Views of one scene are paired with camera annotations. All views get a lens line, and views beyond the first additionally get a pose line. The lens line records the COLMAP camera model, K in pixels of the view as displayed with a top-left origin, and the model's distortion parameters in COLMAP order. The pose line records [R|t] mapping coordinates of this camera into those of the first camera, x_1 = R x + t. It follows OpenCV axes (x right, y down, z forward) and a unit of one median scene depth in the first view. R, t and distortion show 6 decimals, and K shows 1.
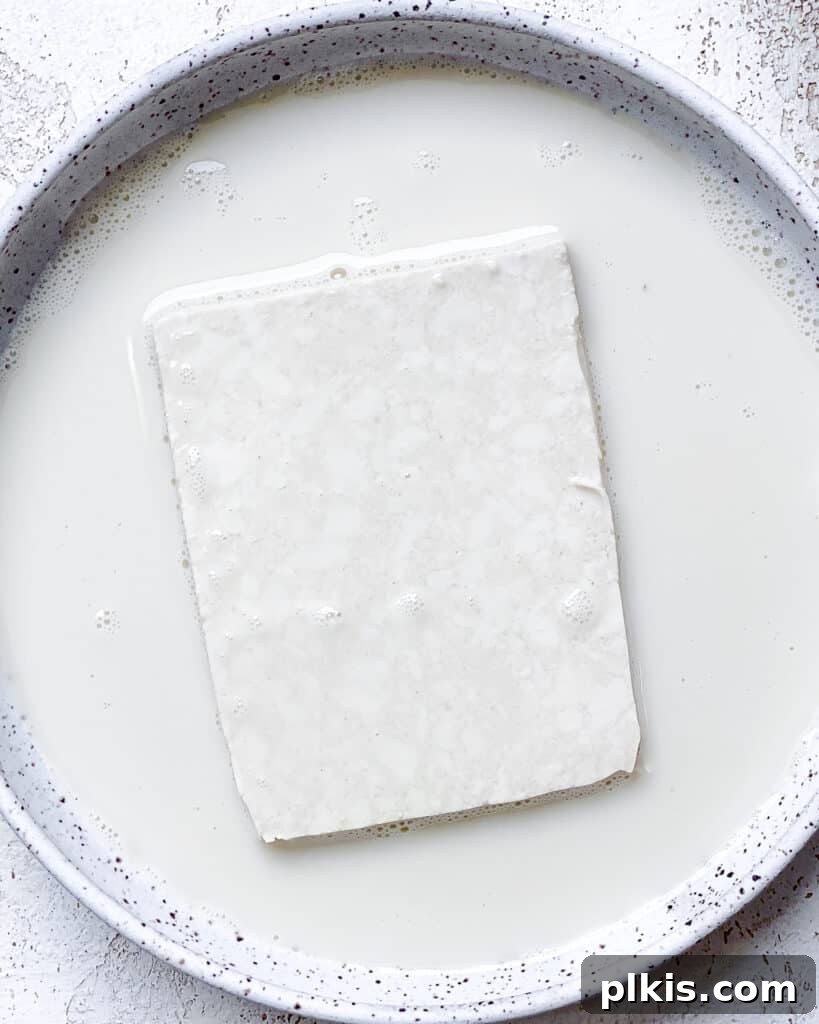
lens RADIAL K [[1417.9, 0, 405.4], [0, 1417.9, 508.9], [0, 0, 1]] dist [0.078304, 0.000000]
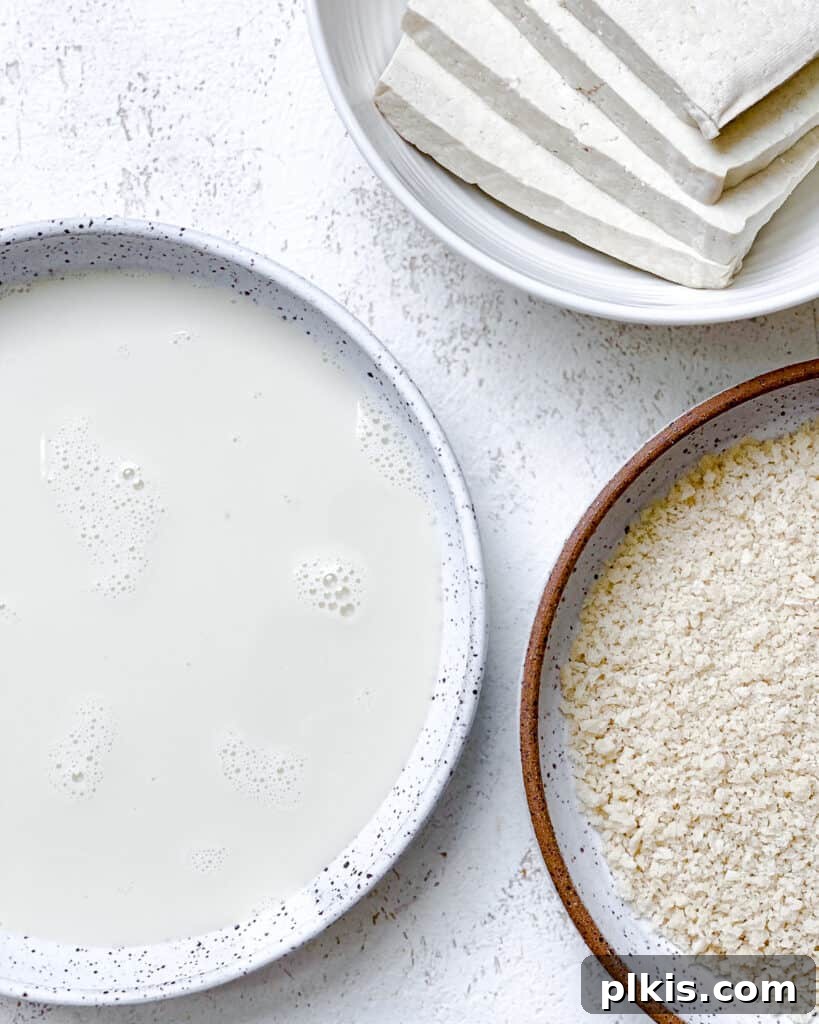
lens RADIAL K [[1417.9, 0, 413.5], [0, 1417.9, 515.4], [0, 0, 1]] dist [0.078304, 0.000000]
pose [[0.998743, -0.048980, 0.010691, 0.276140], [0.048789, 0.998657, 0.017459, -0.092962], [-0.011532, -0.016916, 0.999790, -0.301544]]
